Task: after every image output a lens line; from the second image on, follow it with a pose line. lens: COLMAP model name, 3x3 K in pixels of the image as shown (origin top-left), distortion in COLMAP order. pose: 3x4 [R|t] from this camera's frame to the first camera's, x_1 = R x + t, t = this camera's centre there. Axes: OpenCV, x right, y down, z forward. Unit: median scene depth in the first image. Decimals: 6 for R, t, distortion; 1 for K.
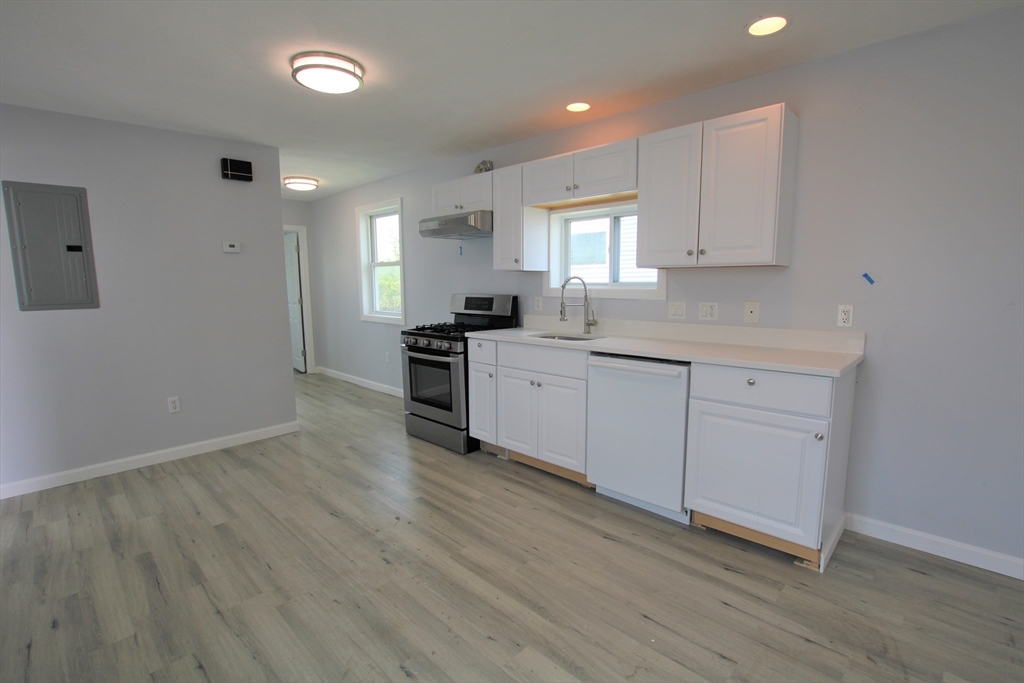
lens RADIAL K [[473.1, 0, 511.0], [0, 473.1, 345.5], [0, 0, 1]] dist [-0.032709, 0.001129]
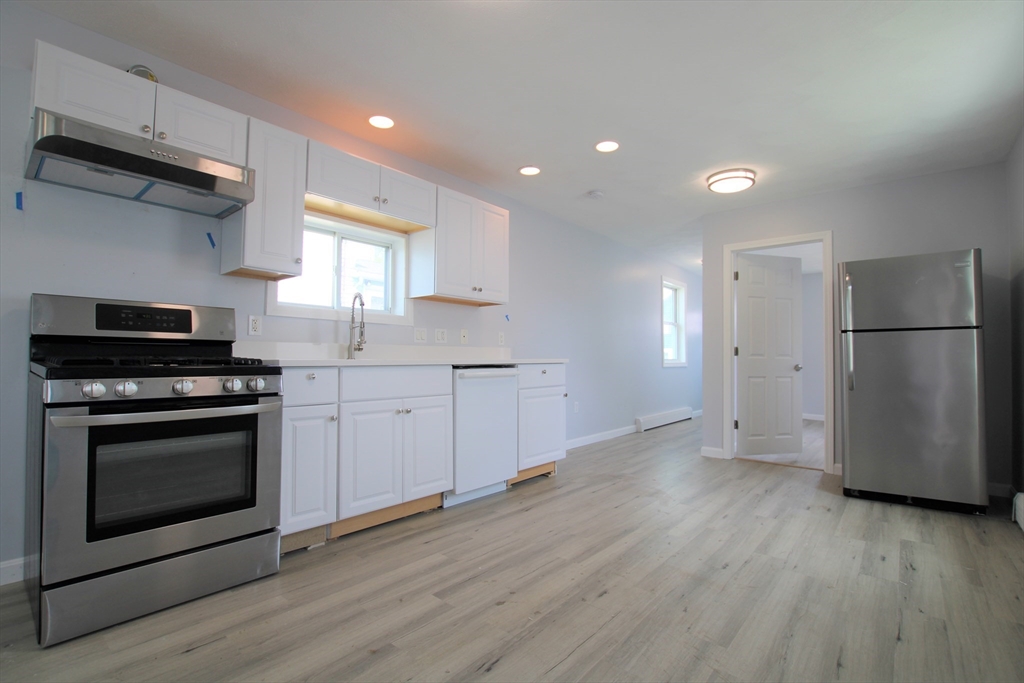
lens RADIAL K [[473.1, 0, 511.0], [0, 473.1, 345.5], [0, 0, 1]] dist [-0.032709, 0.001129]
pose [[-0.063733, 0.035232, 0.997345, -0.893717], [0.129198, 0.991258, -0.026761, 0.011750], [-0.989569, 0.127149, -0.067728, 0.931200]]
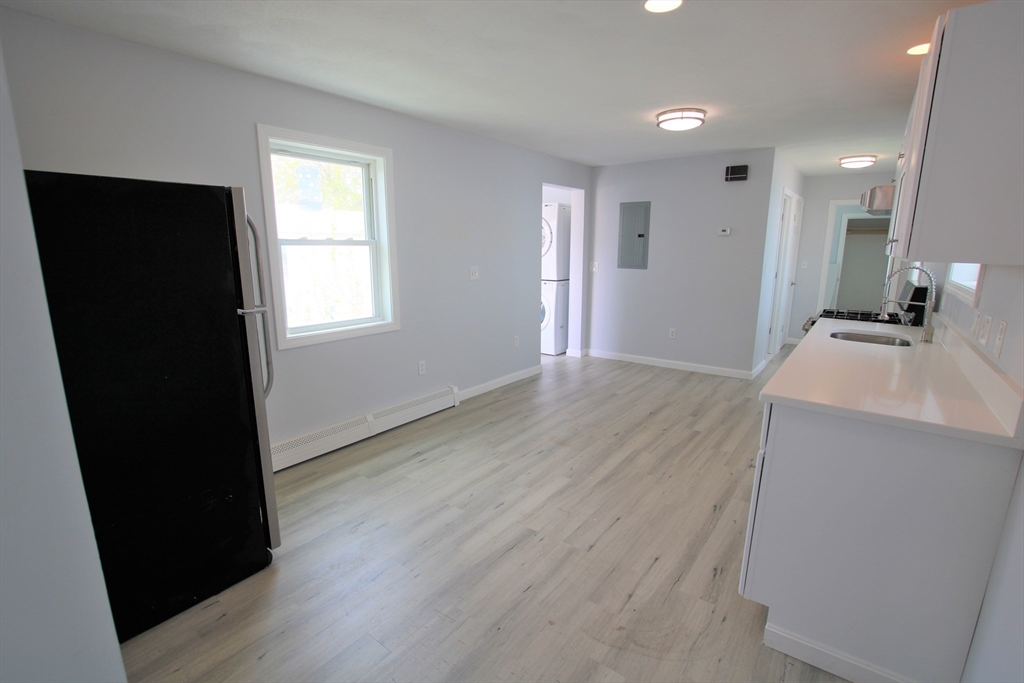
lens RADIAL K [[473.1, 0, 511.0], [0, 473.1, 345.5], [0, 0, 1]] dist [-0.032709, 0.001129]
pose [[0.120328, 0.212849, -0.969648, 0.976607], [-0.140899, 0.970518, 0.195555, -0.087793], [0.982684, 0.113091, 0.146771, 0.288885]]
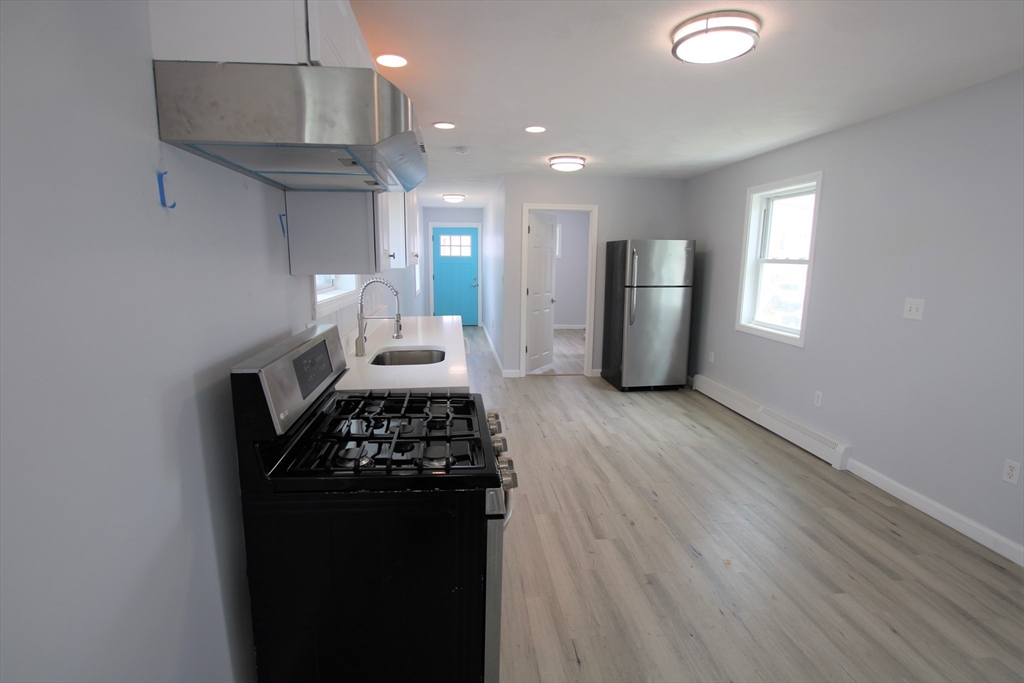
lens RADIAL K [[490.8, 0, 512.0], [0, 490.8, 341.5], [0, 0, 1]] dist [-0.034085, 0.000664]
pose [[-0.775118, -0.105418, 0.622960, -0.612146], [0.084081, 0.960002, 0.267070, -0.283561], [-0.626197, 0.259390, -0.735251, 1.723973]]
